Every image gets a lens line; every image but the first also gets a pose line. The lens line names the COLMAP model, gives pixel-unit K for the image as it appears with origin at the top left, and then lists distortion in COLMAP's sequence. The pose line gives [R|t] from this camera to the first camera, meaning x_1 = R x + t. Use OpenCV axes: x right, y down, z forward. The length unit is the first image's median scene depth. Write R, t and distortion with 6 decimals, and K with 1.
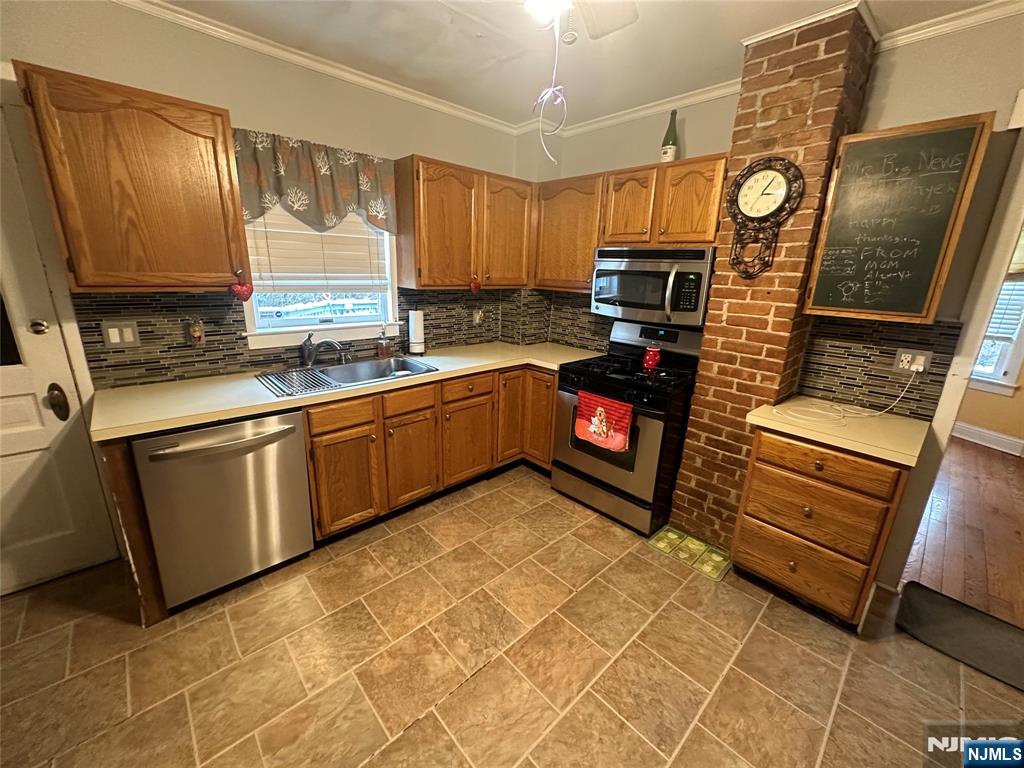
lens RADIAL K [[405.9, 0, 515.9], [0, 405.9, 382.6], [0, 0, 1]] dist [-0.003204, 0.000301]
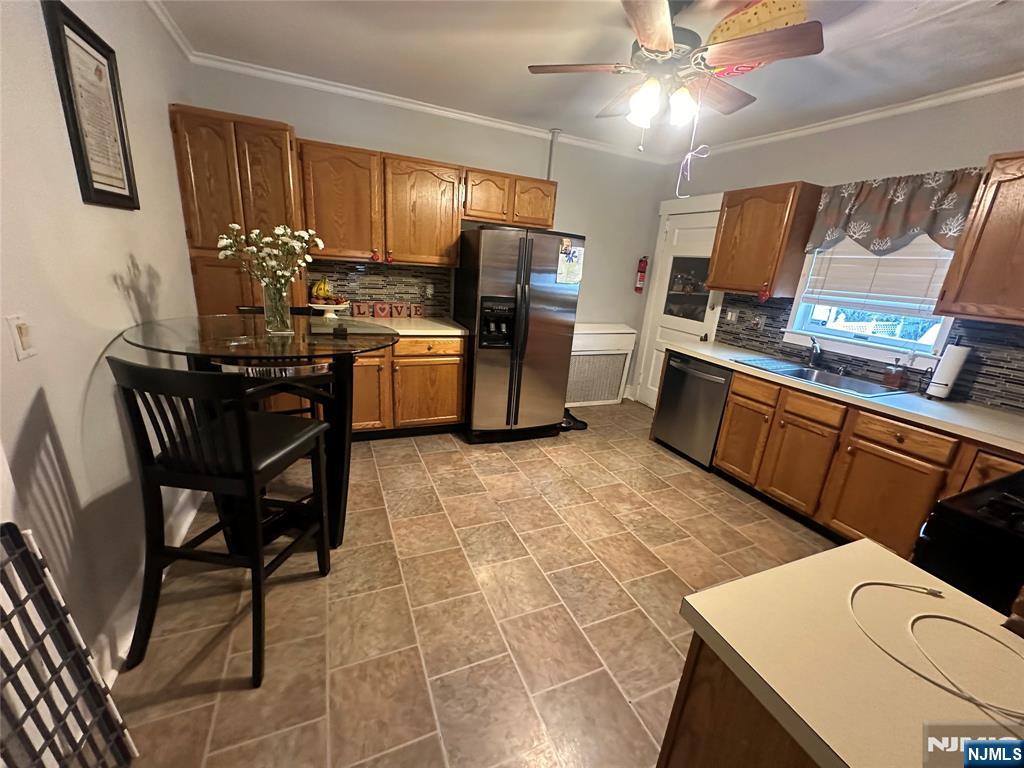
lens RADIAL K [[405.9, 0, 510.2], [0, 405.9, 382.7], [0, 0, 1]] dist [-0.003204, 0.000301]
pose [[-0.333971, 0.213153, -0.918166, 1.040513], [-0.335871, 0.883244, 0.327215, -0.103021], [0.880712, 0.417666, -0.223386, 0.571772]]
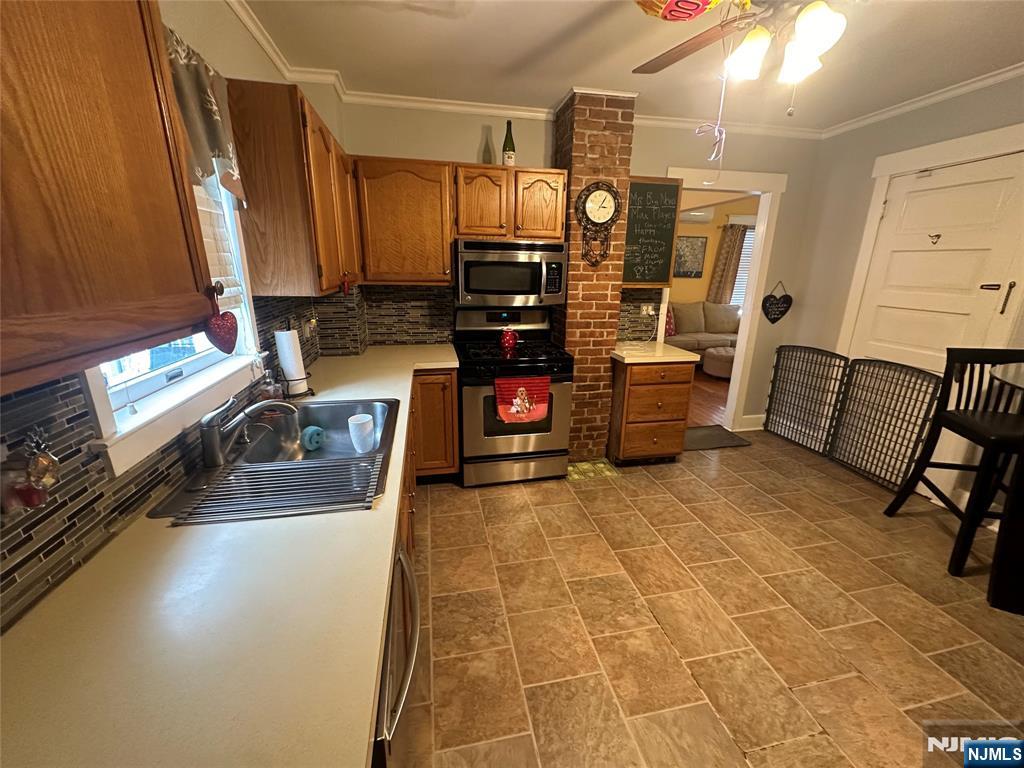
lens RADIAL K [[405.9, 0, 509.3], [0, 405.9, 382.1], [0, 0, 1]] dist [-0.003204, 0.000301]
pose [[0.527793, -0.261307, 0.808179, -0.795982], [0.232981, 0.959545, 0.158096, -0.154763], [-0.816796, 0.104848, 0.567320, 0.462171]]
